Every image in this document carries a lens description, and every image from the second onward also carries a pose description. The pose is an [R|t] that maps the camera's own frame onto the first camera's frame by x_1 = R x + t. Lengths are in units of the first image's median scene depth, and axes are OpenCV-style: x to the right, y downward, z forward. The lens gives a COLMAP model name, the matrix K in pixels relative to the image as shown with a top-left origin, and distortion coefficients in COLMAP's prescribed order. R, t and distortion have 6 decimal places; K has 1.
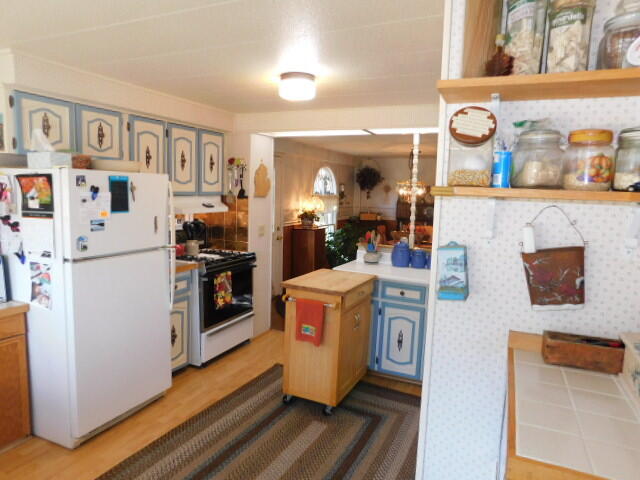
lens RADIAL K [[427.3, 0, 313.2], [0, 427.3, 239.0], [0, 0, 1]] dist [-0.058705, 0.044273]
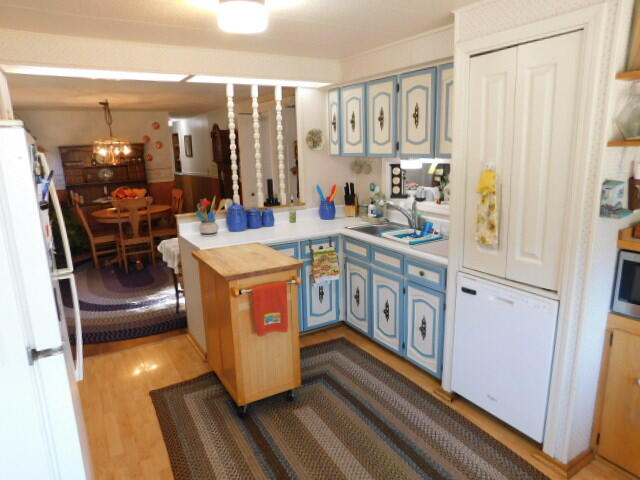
lens RADIAL K [[427.3, 0, 318.5], [0, 427.3, 243.6], [0, 0, 1]] dist [-0.058705, 0.044273]
pose [[0.547051, -0.229377, 0.805060, -0.583422], [0.138056, 0.973278, 0.183494, -0.070560], [-0.825637, 0.010763, 0.564099, 0.424566]]
